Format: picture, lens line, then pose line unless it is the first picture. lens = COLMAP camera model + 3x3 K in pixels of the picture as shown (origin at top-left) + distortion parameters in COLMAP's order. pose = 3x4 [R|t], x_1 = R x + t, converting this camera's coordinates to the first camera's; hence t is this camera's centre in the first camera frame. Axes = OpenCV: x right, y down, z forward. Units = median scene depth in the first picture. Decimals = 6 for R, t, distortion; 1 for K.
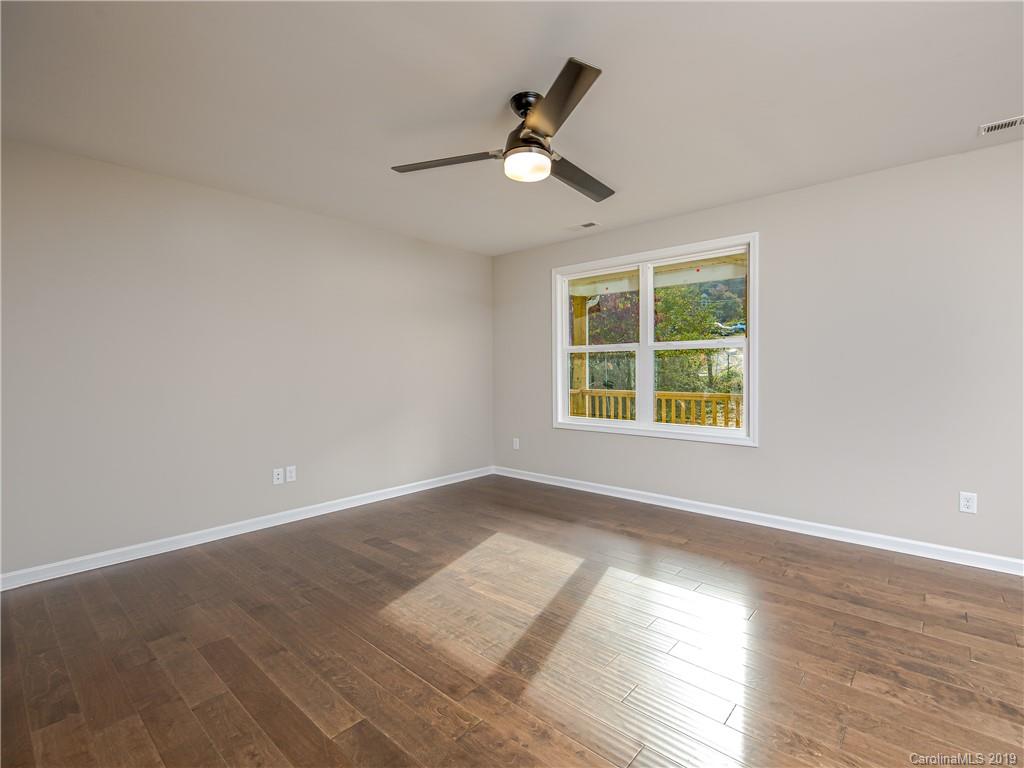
lens RADIAL K [[482.7, 0, 512.0], [0, 482.7, 384.0], [0, 0, 1]] dist [0.000466, -0.000110]
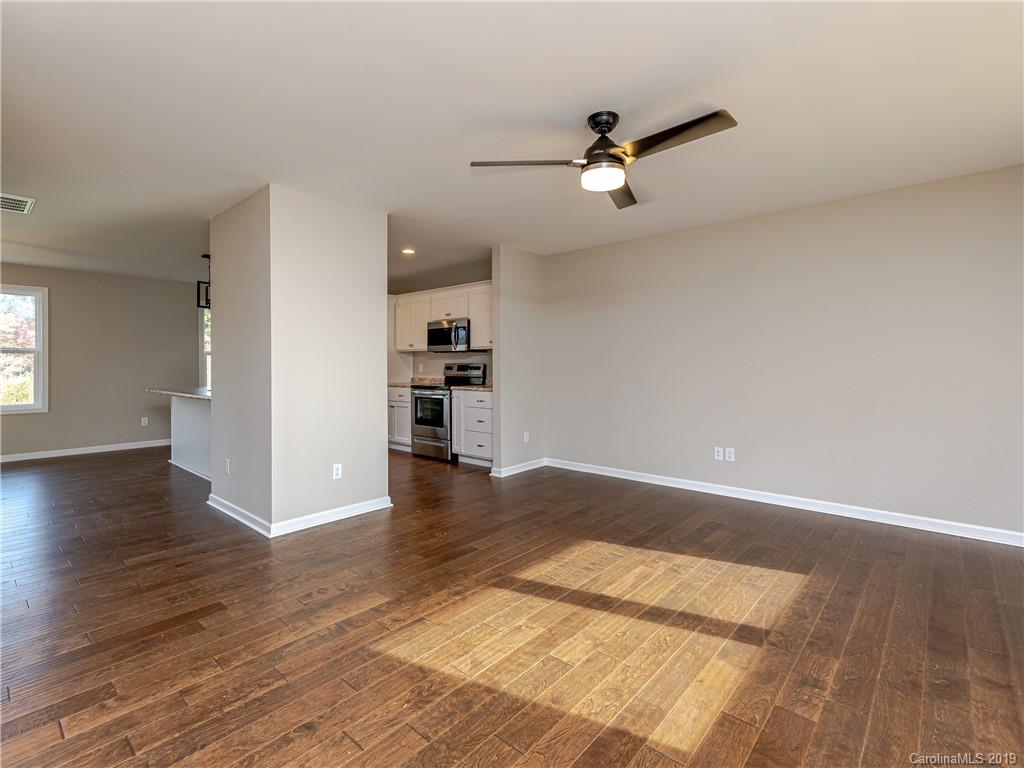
lens RADIAL K [[489.8, 0, 509.3], [0, 489.8, 374.3], [0, 0, 1]] dist [0.012180, -0.000278]
pose [[-0.003745, 0.026586, -0.999640, 1.037568], [-0.027001, 0.999279, 0.026678, -0.028841], [0.999628, 0.027091, -0.003024, 0.719369]]
